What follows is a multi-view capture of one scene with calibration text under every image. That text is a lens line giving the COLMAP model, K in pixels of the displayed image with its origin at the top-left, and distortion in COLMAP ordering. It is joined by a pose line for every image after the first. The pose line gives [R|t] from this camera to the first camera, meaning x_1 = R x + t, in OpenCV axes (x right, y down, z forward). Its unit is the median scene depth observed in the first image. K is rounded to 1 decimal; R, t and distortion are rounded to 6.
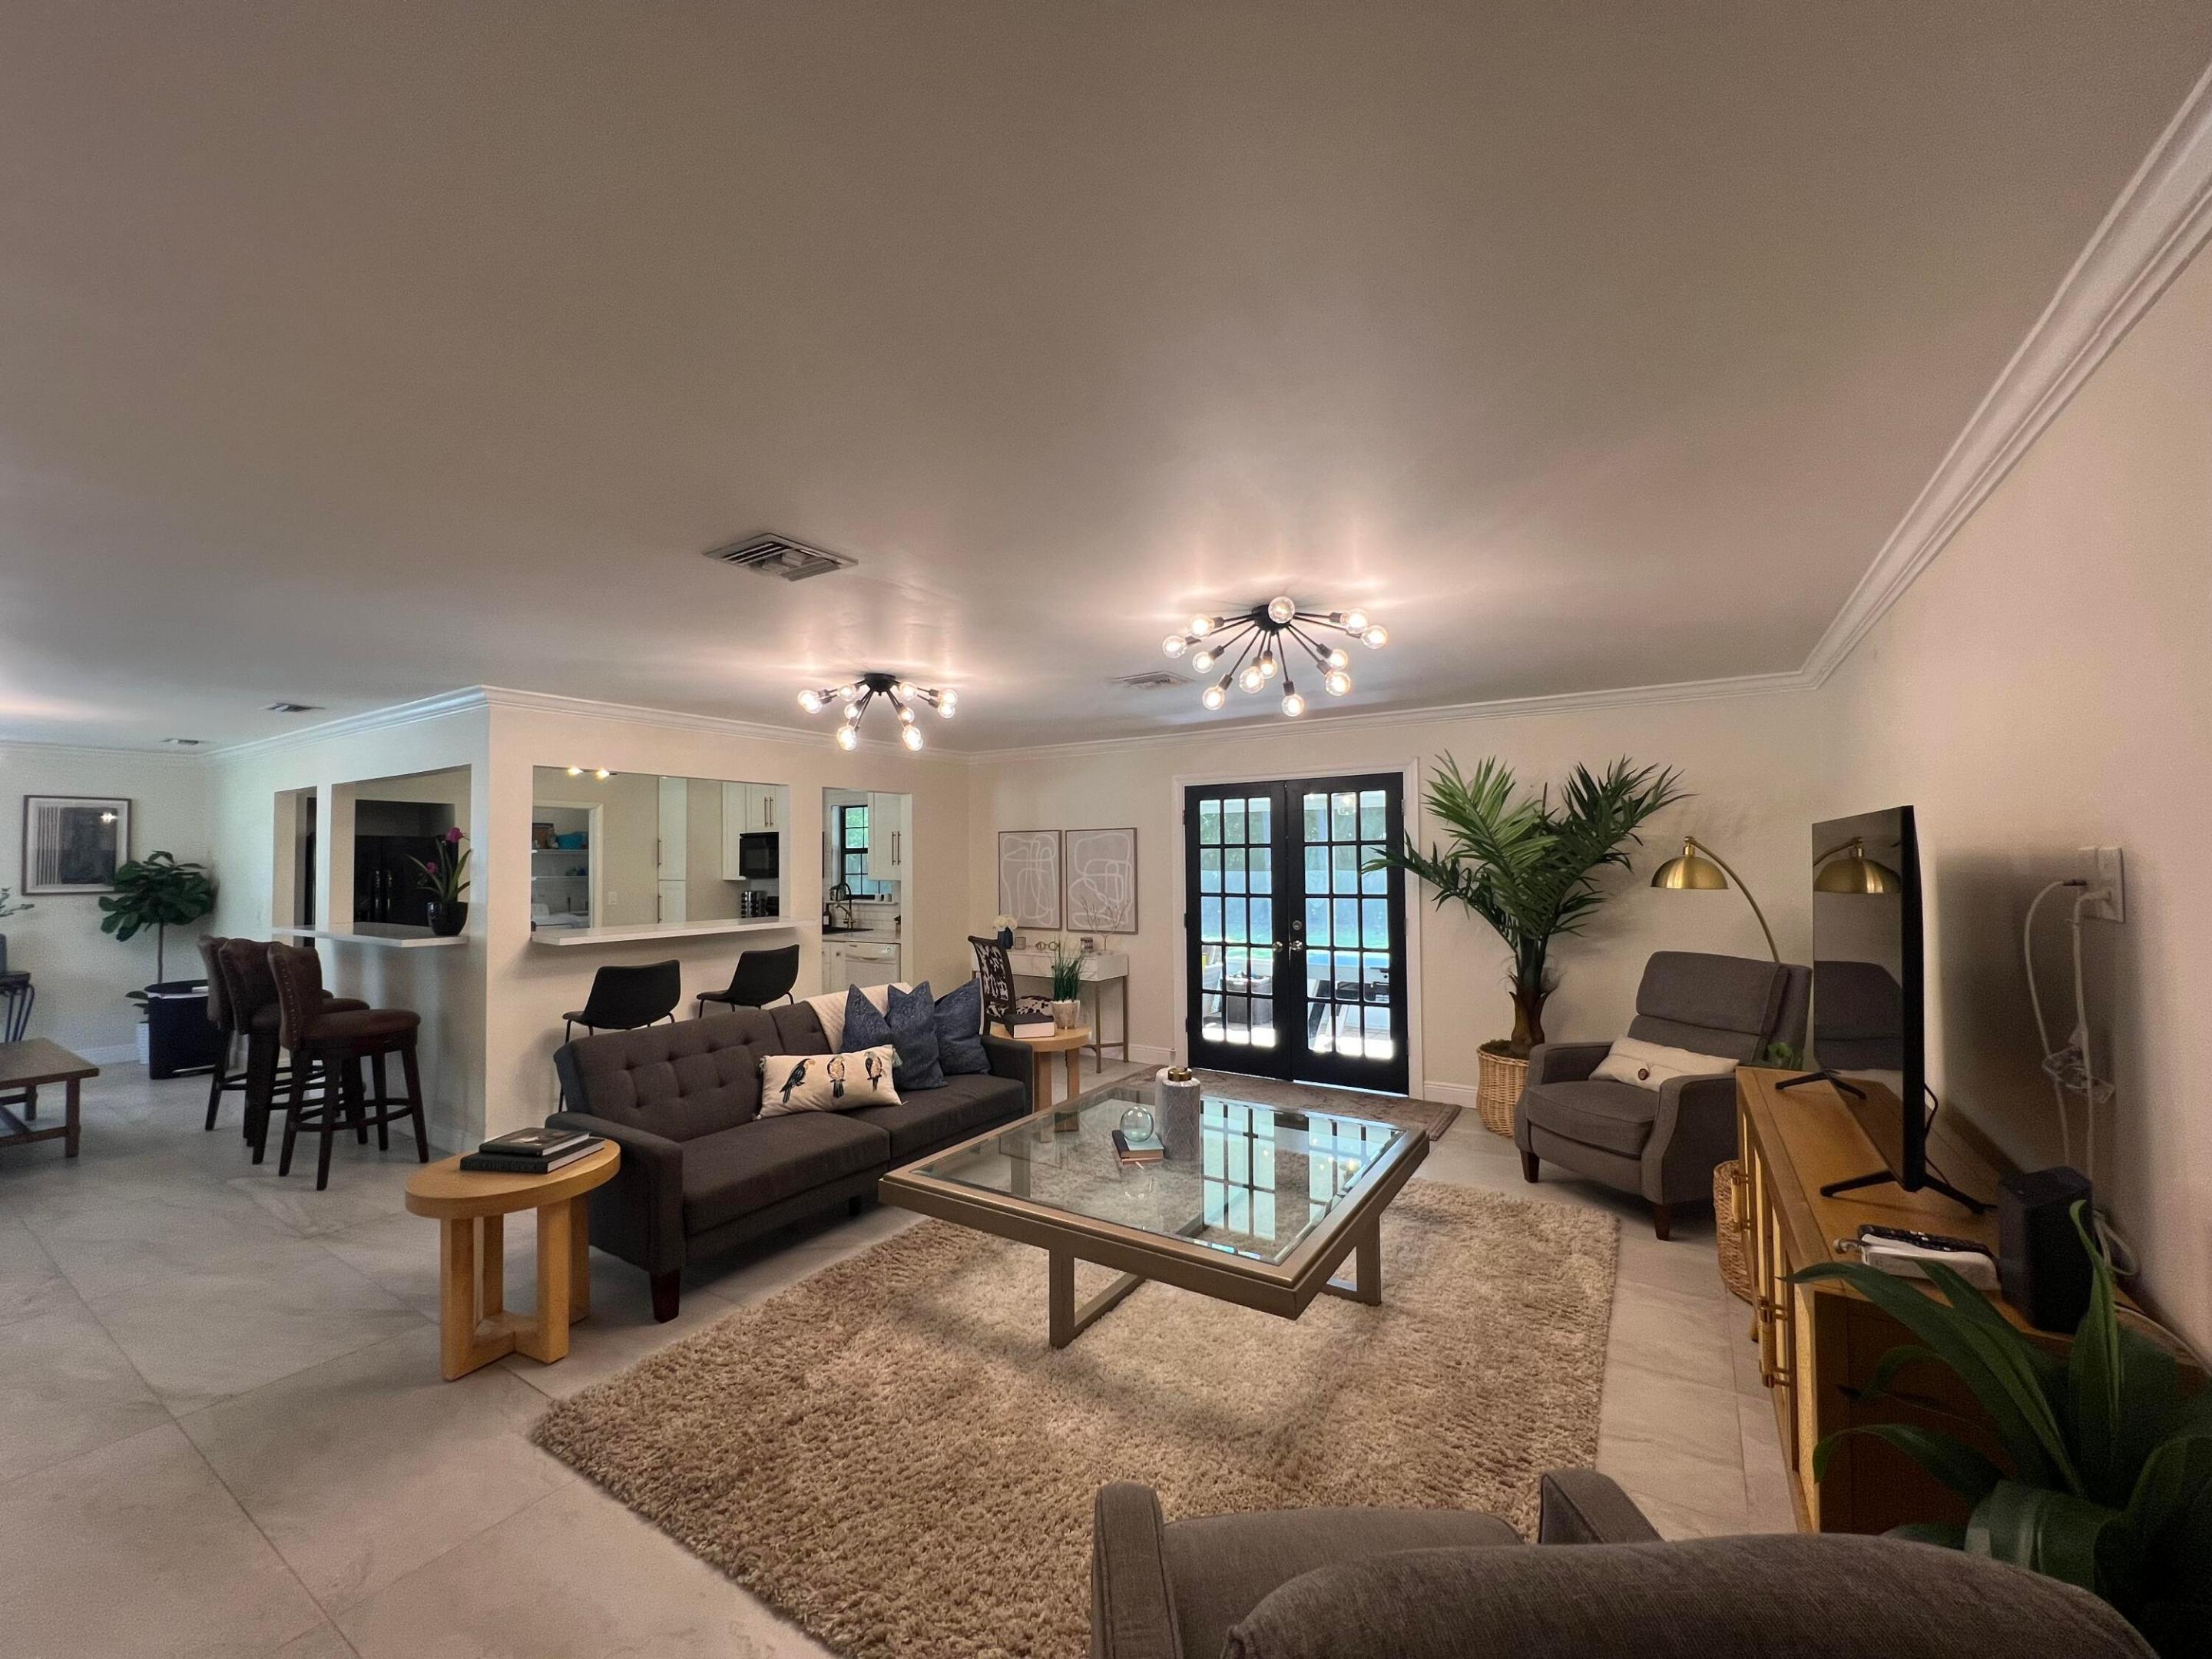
lens RADIAL K [[881.2, 0, 1103.6], [0, 881.2, 828.2], [0, 0, 1]] dist [-0.003172, 0.000833]
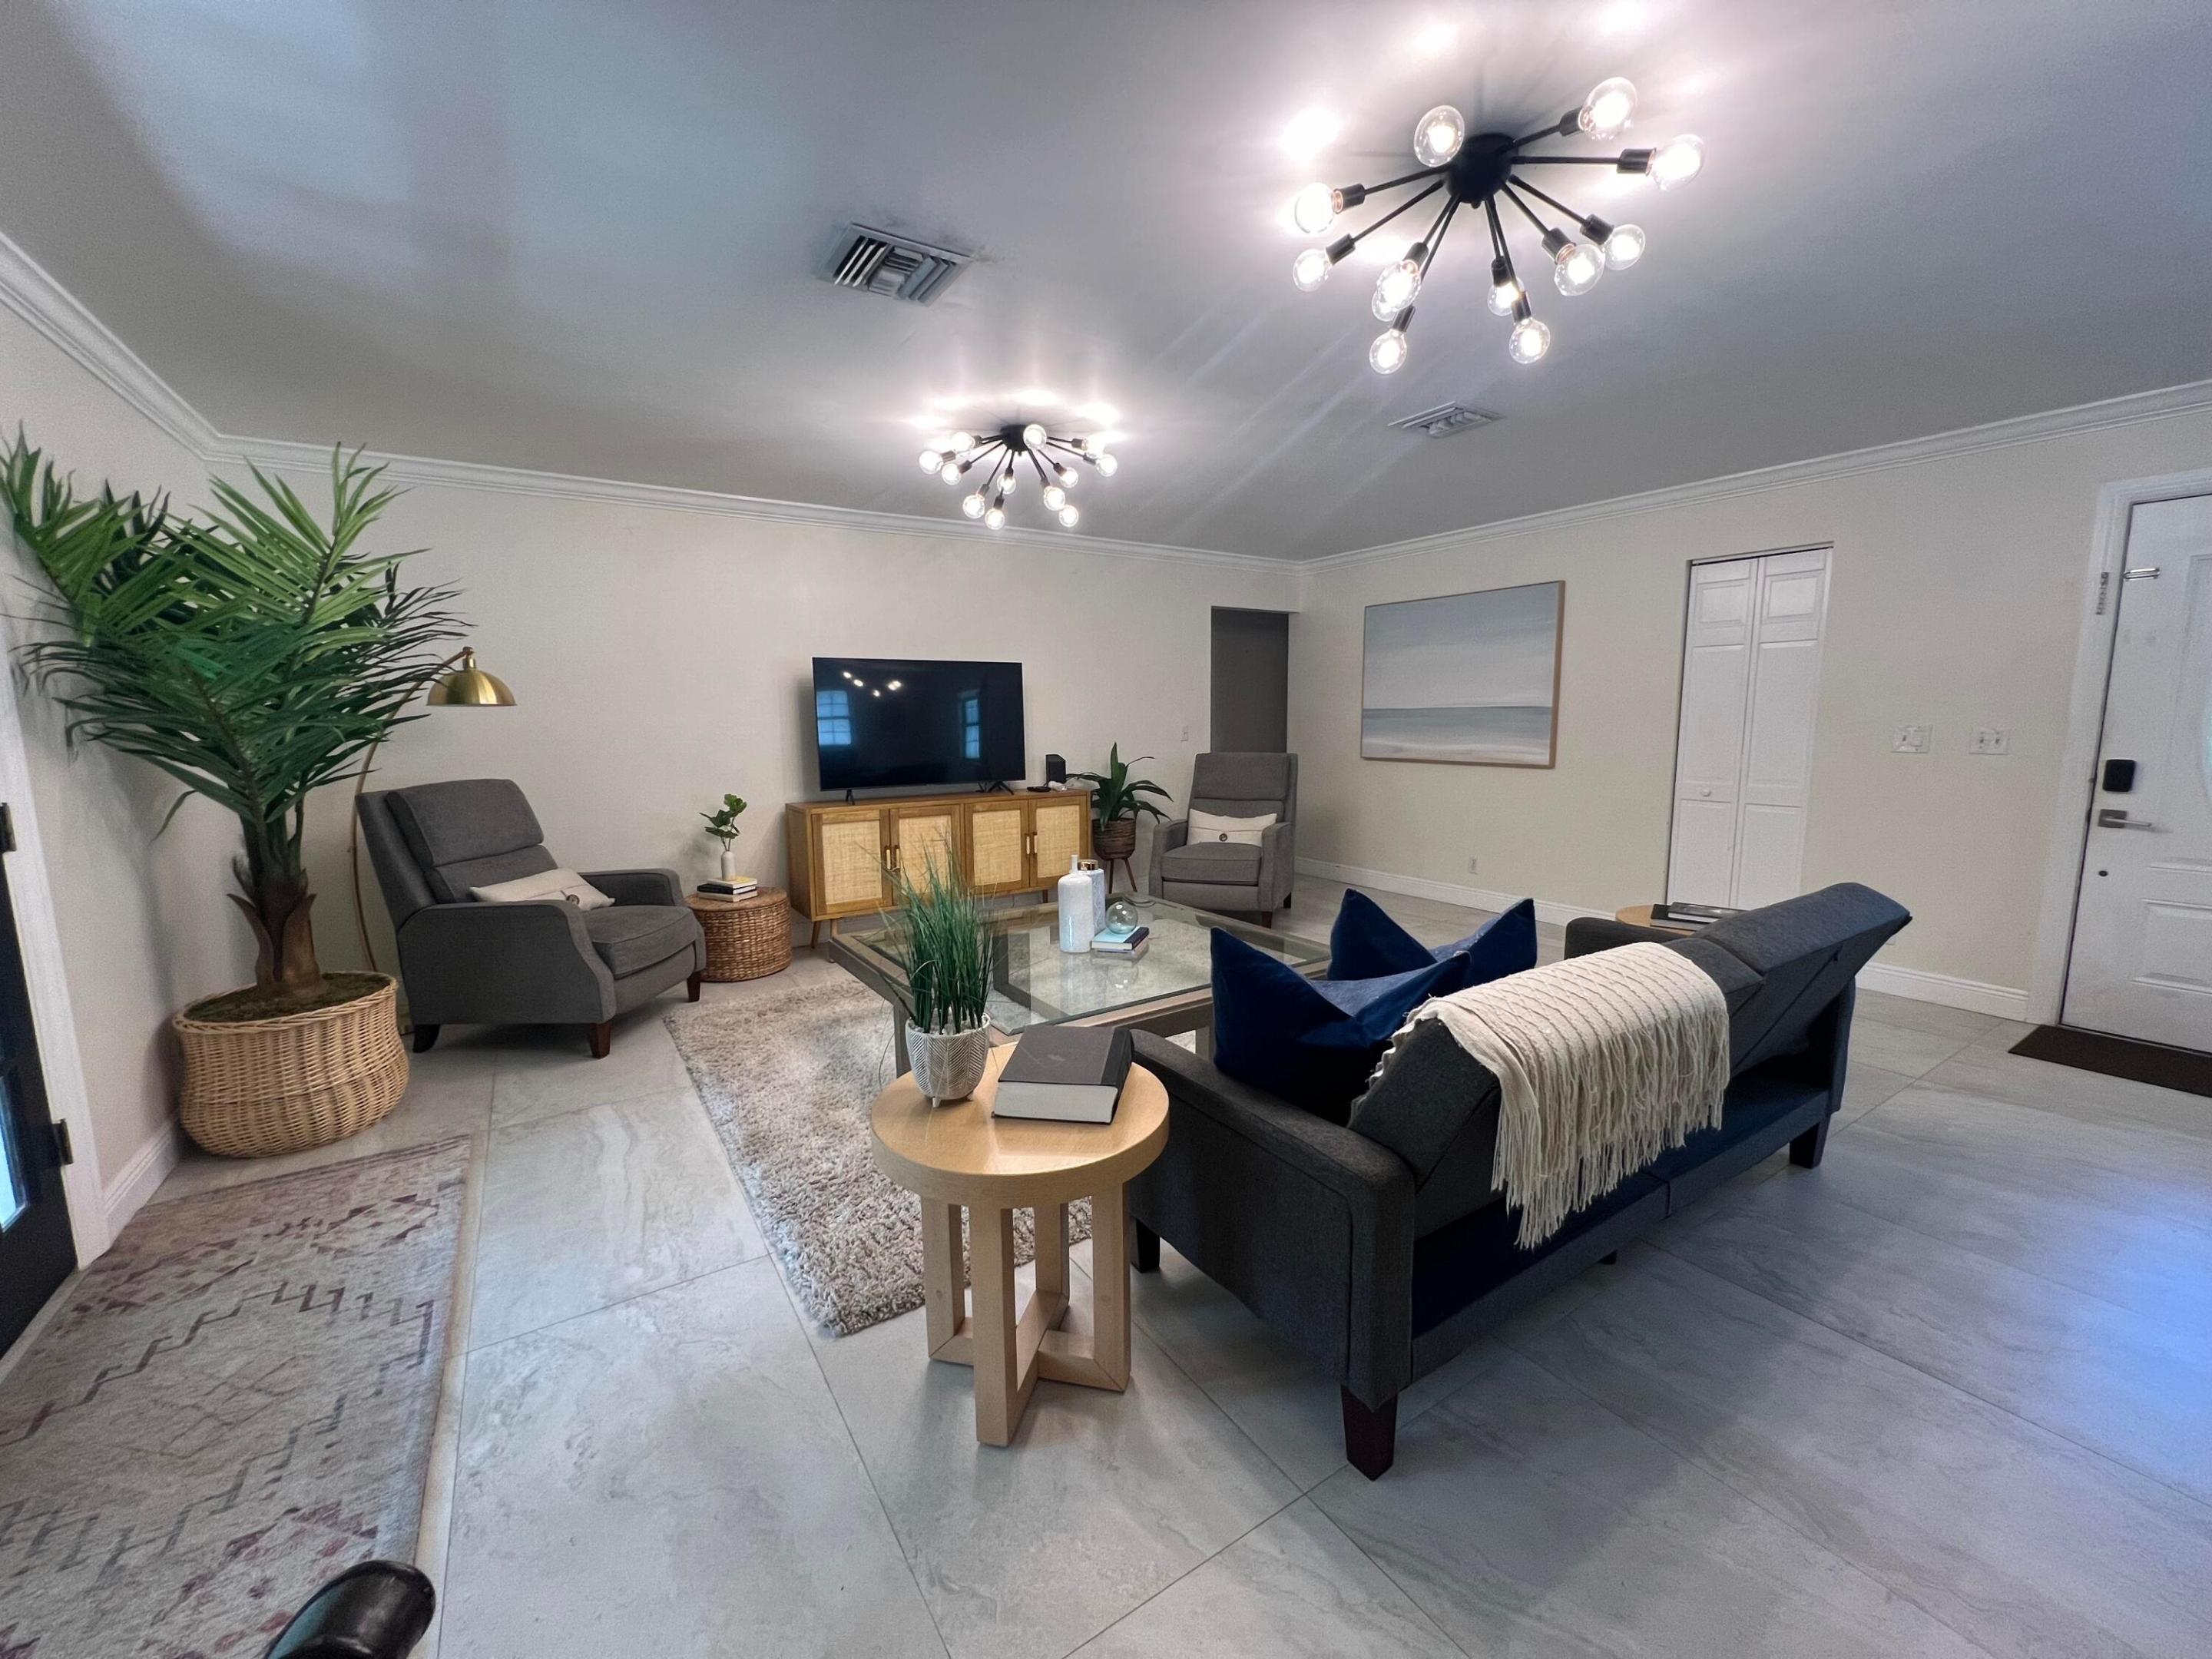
lens RADIAL K [[881.2, 0, 1105.7], [0, 881.2, 834.6], [0, 0, 1]] dist [-0.003172, 0.000833]
pose [[-0.914382, -0.037241, 0.403136, -0.247180], [0.004862, 0.994678, 0.102914, 0.094447], [-0.404824, 0.096063, -0.909335, 1.370324]]
